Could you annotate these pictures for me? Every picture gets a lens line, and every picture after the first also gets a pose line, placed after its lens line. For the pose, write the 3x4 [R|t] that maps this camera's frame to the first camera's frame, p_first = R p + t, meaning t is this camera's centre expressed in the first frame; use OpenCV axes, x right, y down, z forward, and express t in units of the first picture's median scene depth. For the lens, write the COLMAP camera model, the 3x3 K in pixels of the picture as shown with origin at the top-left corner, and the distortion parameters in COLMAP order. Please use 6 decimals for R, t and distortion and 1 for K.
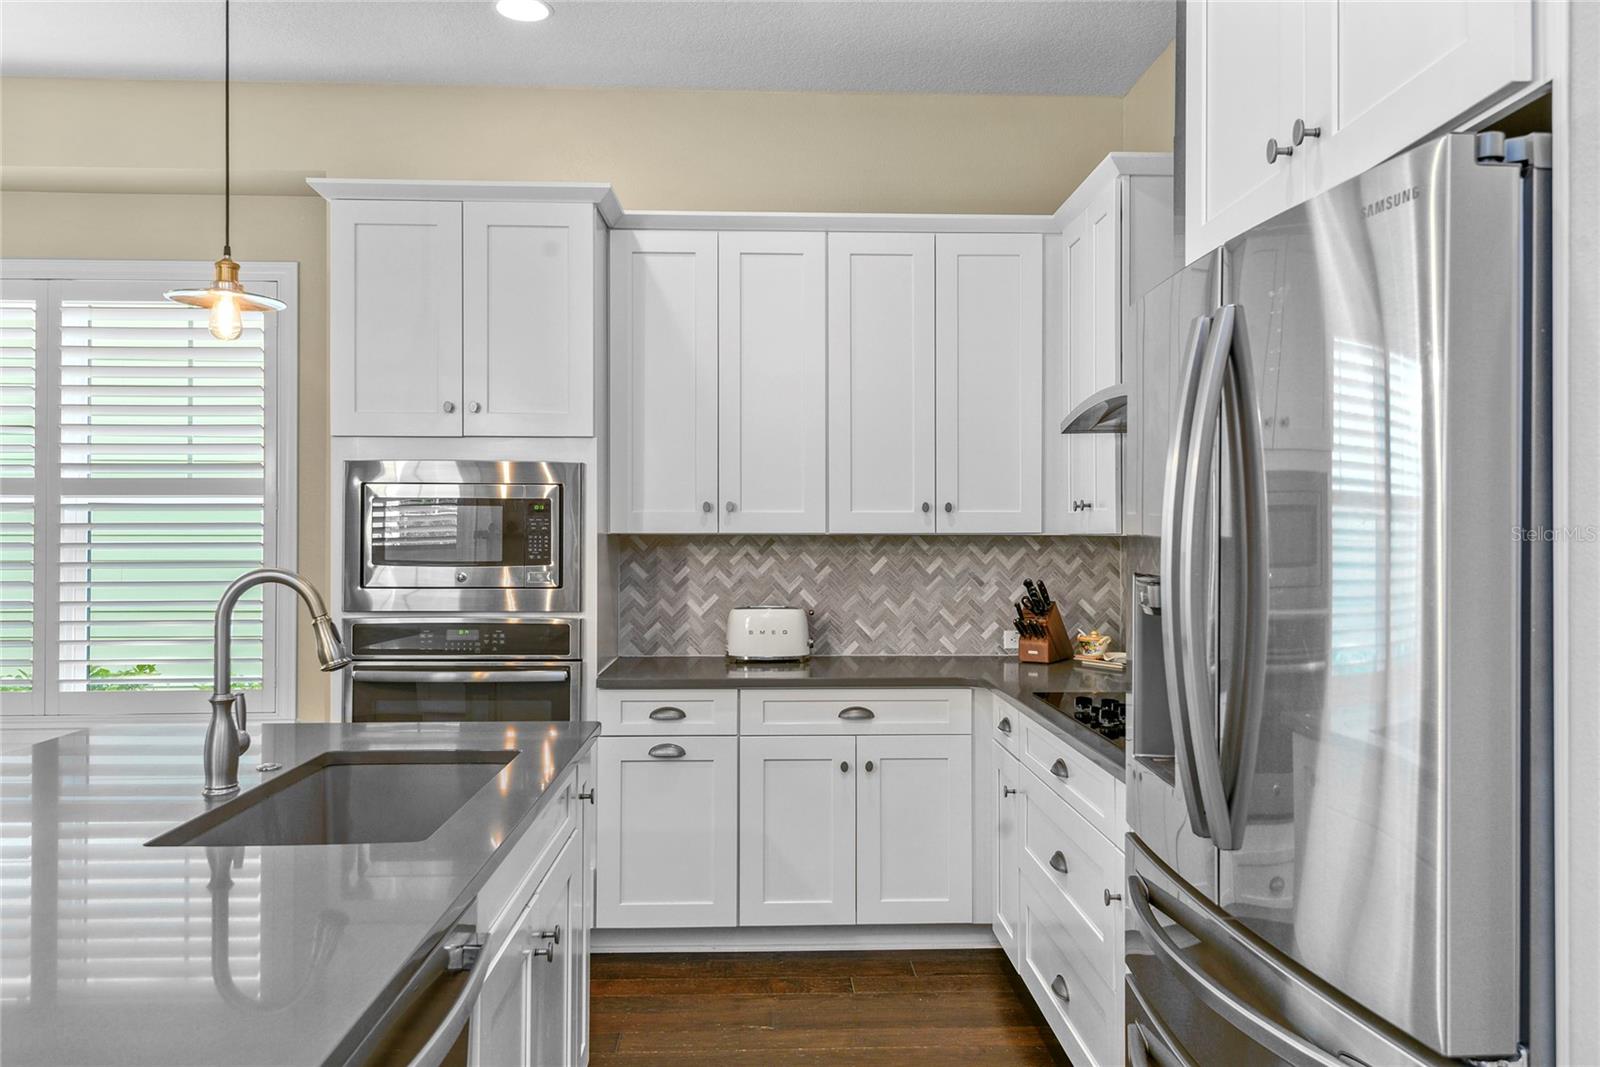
lens RADIAL K [[1133.4, 0, 803.7], [0, 1133.4, 525.8], [0, 0, 1]] dist [0.019345, -0.002472]
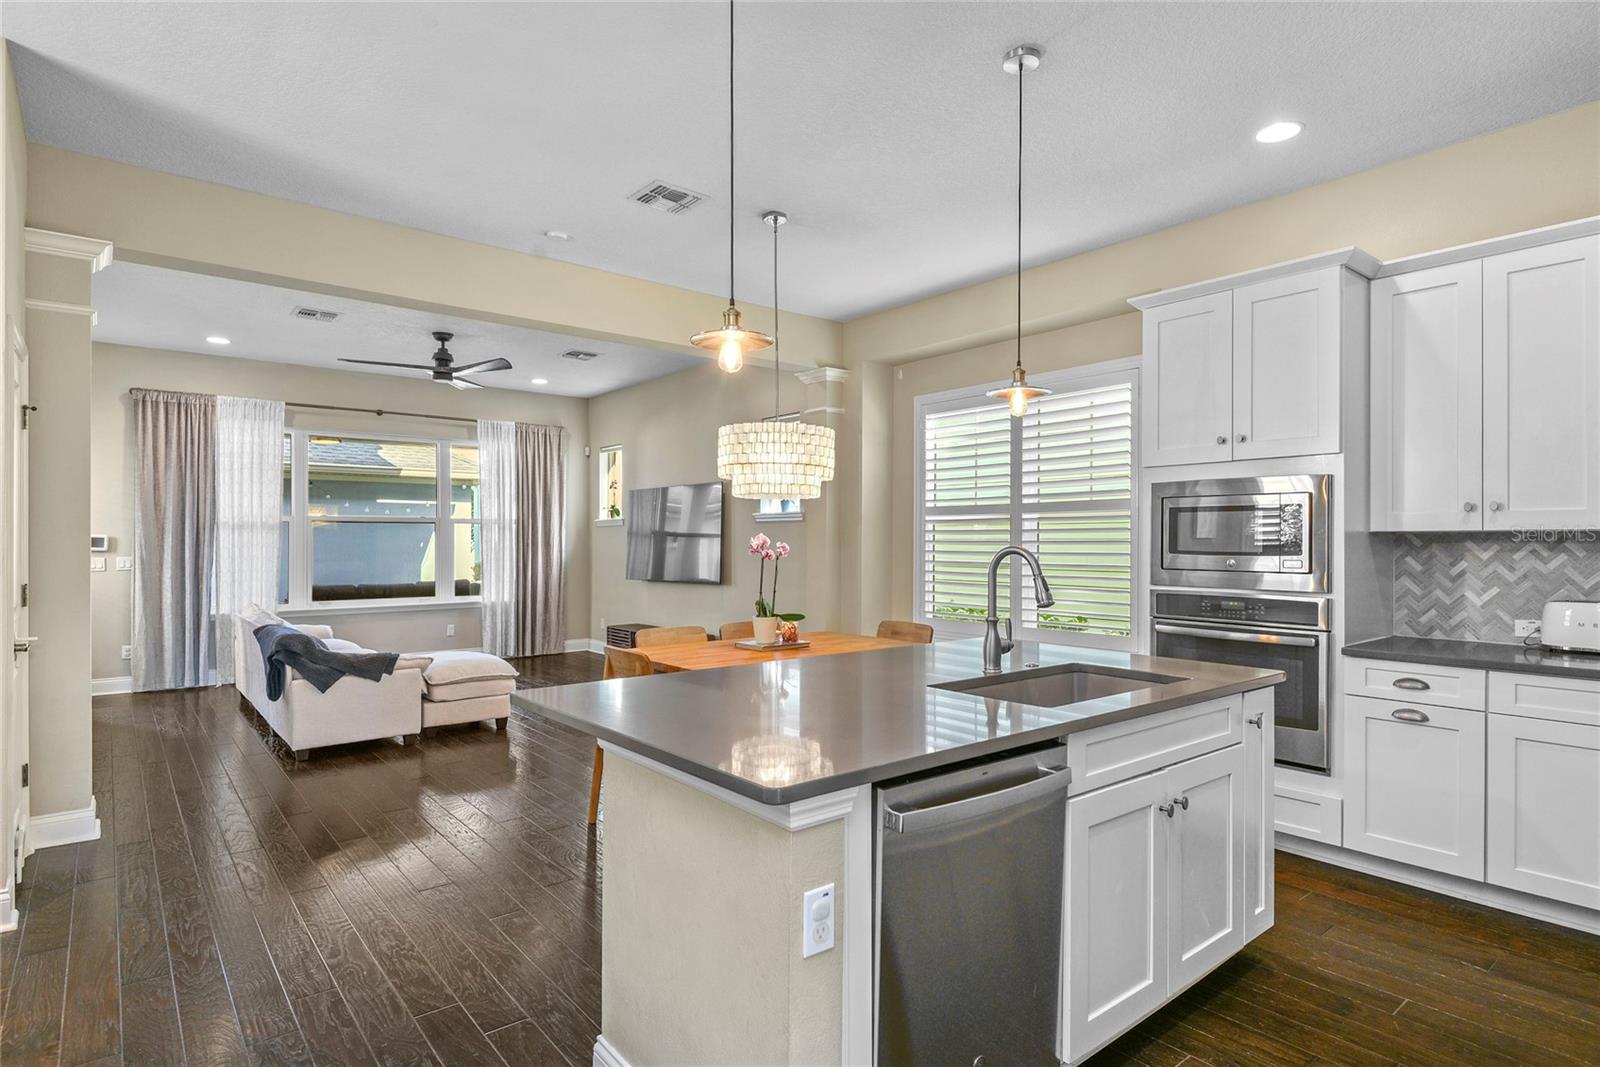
lens RADIAL K [[799.4, 0, 808.6], [0, 799.4, 544.8], [0, 0, 1]] dist [-0.004611, -0.007720]
pose [[0.611278, 0.004548, -0.791403, 0.135187], [0.004420, 0.999948, 0.009161, 0.010533], [0.791403, -0.009098, 0.611227, 0.004142]]
